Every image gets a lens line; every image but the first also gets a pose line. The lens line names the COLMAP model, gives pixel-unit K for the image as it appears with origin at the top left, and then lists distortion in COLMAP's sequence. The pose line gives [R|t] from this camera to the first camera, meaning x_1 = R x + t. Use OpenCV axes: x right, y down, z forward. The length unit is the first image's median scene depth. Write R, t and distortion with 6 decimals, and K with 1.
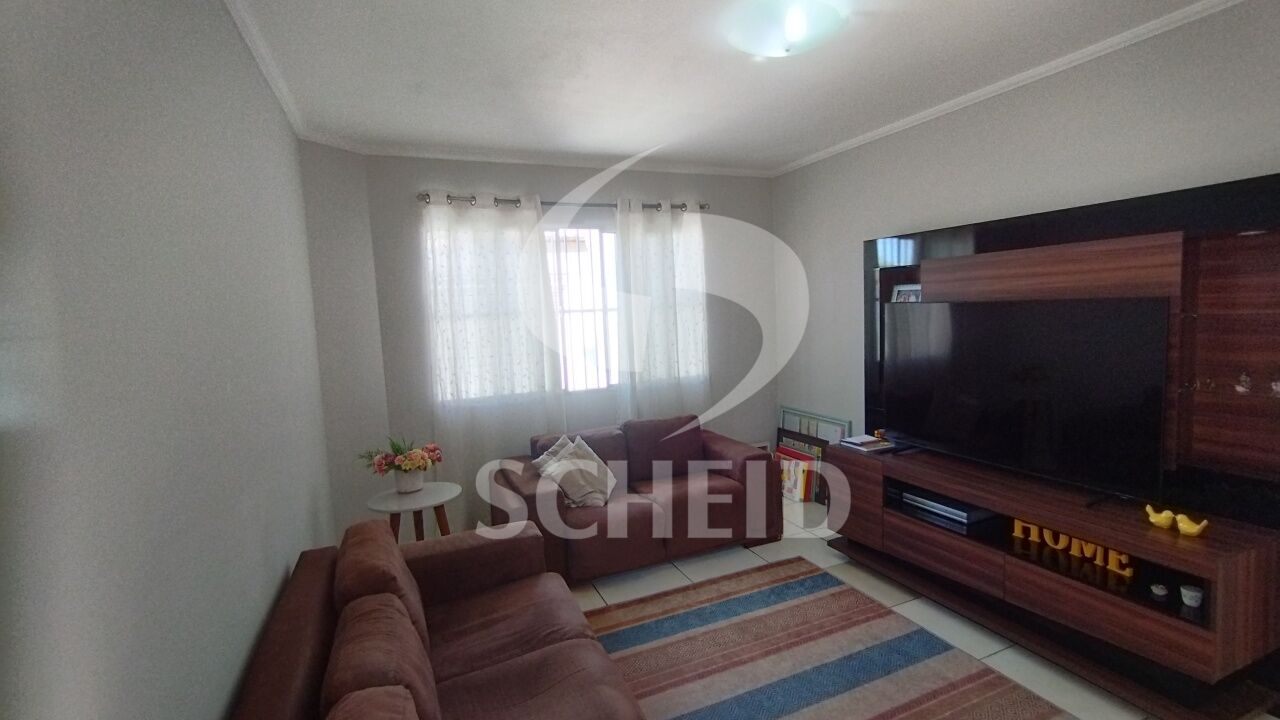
lens RADIAL K [[600.3, 0, 656.7], [0, 600.3, 359.5], [0, 0, 1]] dist [0.001157, 0.000399]
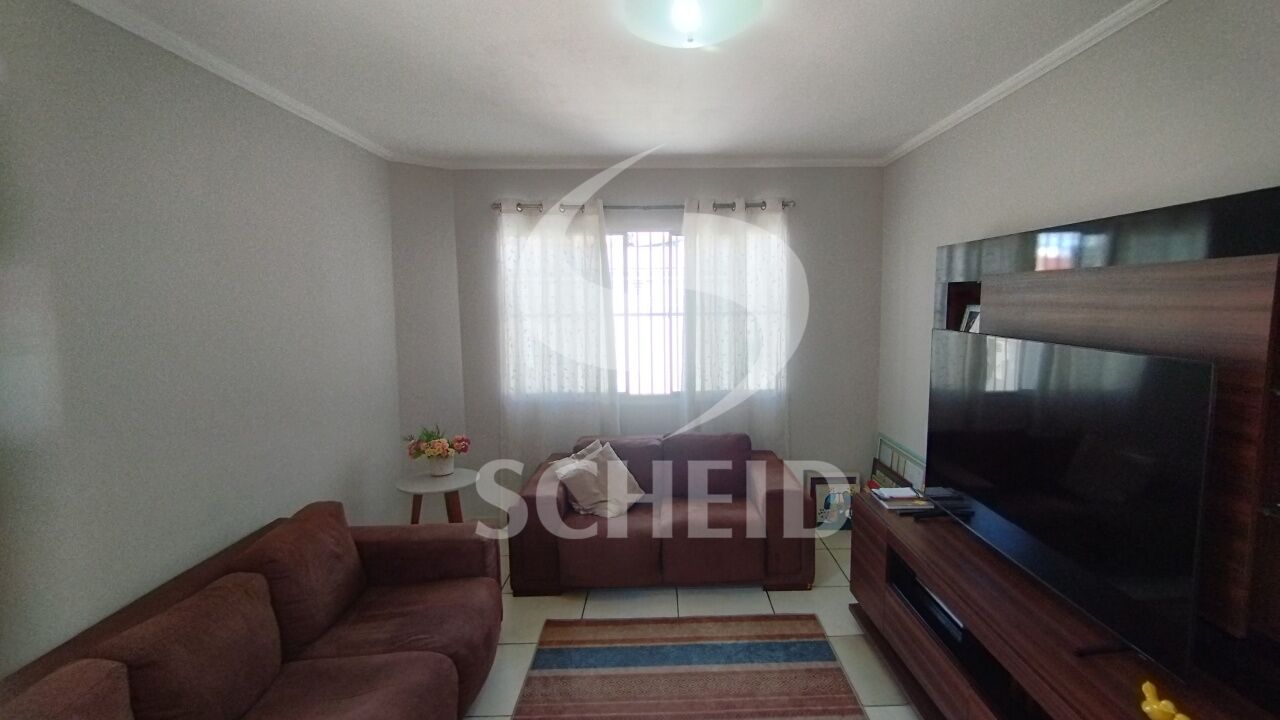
lens RADIAL K [[600.3, 0, 656.7], [0, 600.3, 359.5], [0, 0, 1]] dist [0.001157, 0.000399]
pose [[0.918228, 0.073095, -0.389248, 0.347011], [-0.063066, 0.997266, 0.038501, -0.058563], [0.390998, -0.010805, 0.920328, 0.121344]]
